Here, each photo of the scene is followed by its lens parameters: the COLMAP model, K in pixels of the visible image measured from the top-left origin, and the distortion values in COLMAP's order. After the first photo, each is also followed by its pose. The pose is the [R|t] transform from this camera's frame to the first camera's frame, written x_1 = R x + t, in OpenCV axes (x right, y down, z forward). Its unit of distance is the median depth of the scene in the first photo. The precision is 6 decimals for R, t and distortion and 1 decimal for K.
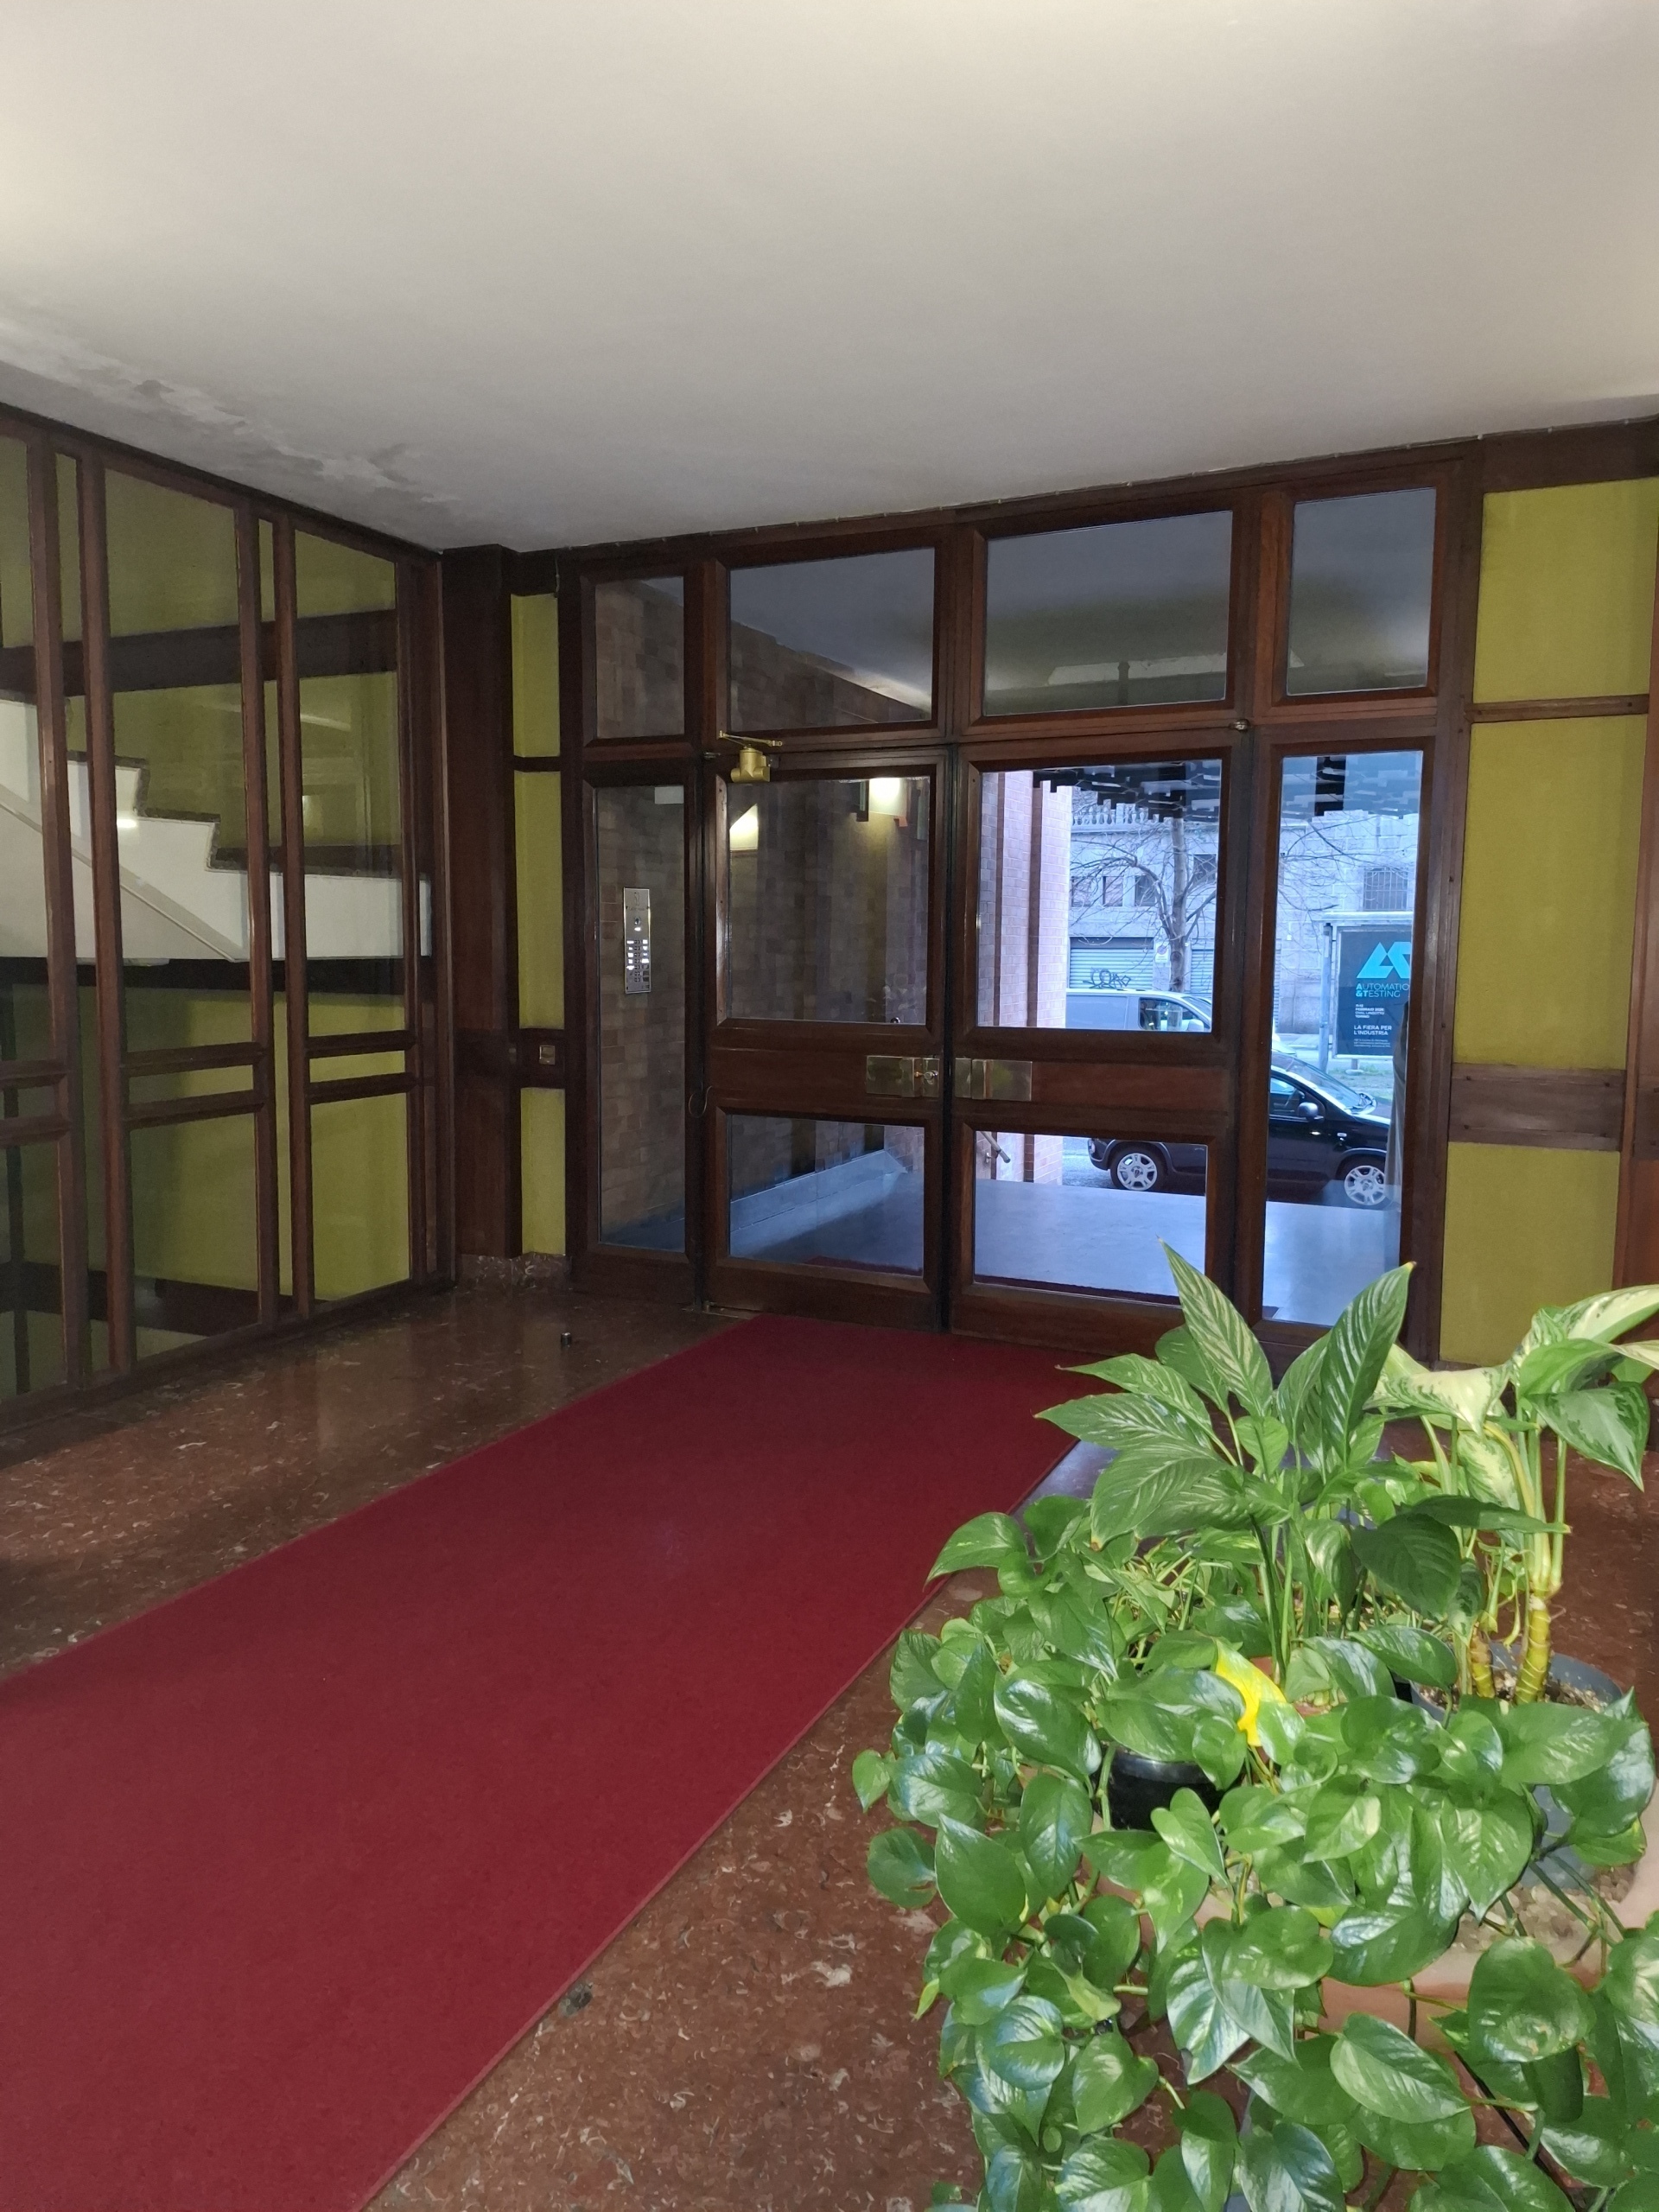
lens RADIAL K [[1501.8, 0, 822.1], [0, 1501.8, 1097.1], [0, 0, 1]] dist [0.049673, -0.005167]
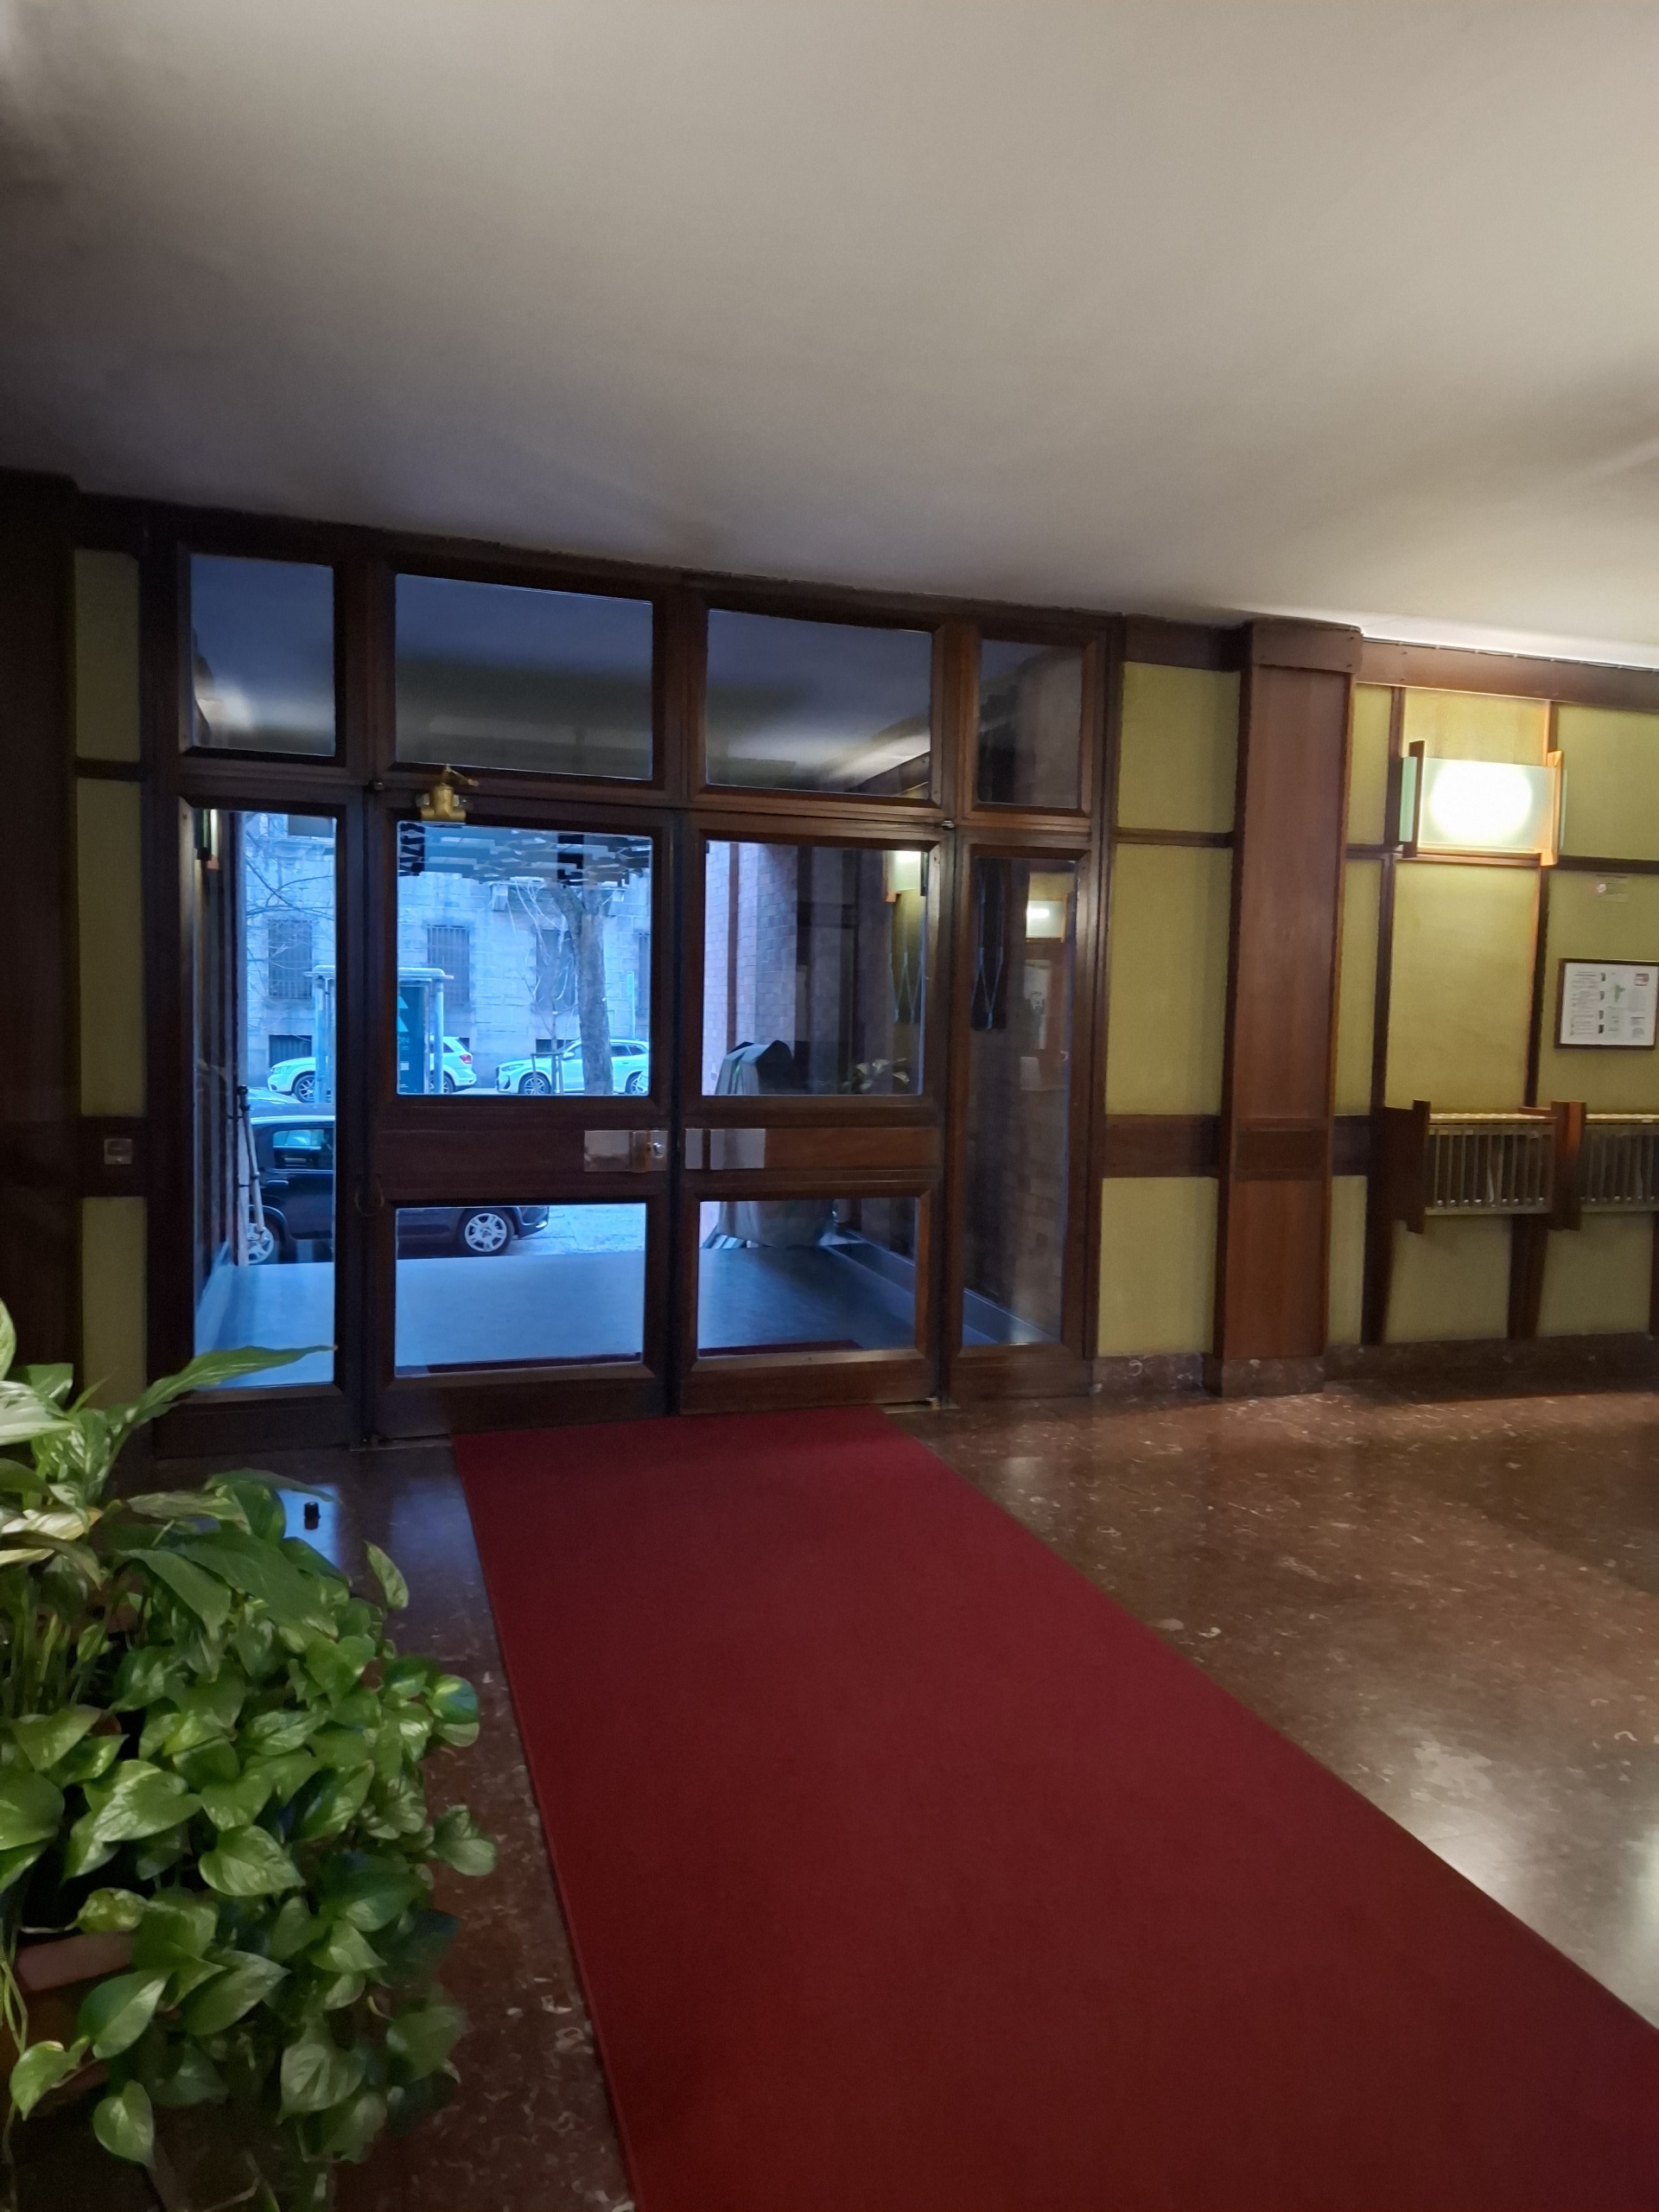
lens RADIAL K [[1501.8, 0, 824.2], [0, 1501.8, 1108.9], [0, 0, 1]] dist [0.049673, -0.005167]
pose [[0.729103, -0.038526, 0.683318, -0.461973], [0.055705, 0.998442, -0.003145, -0.028264], [-0.682133, 0.040357, 0.730114, 0.205879]]
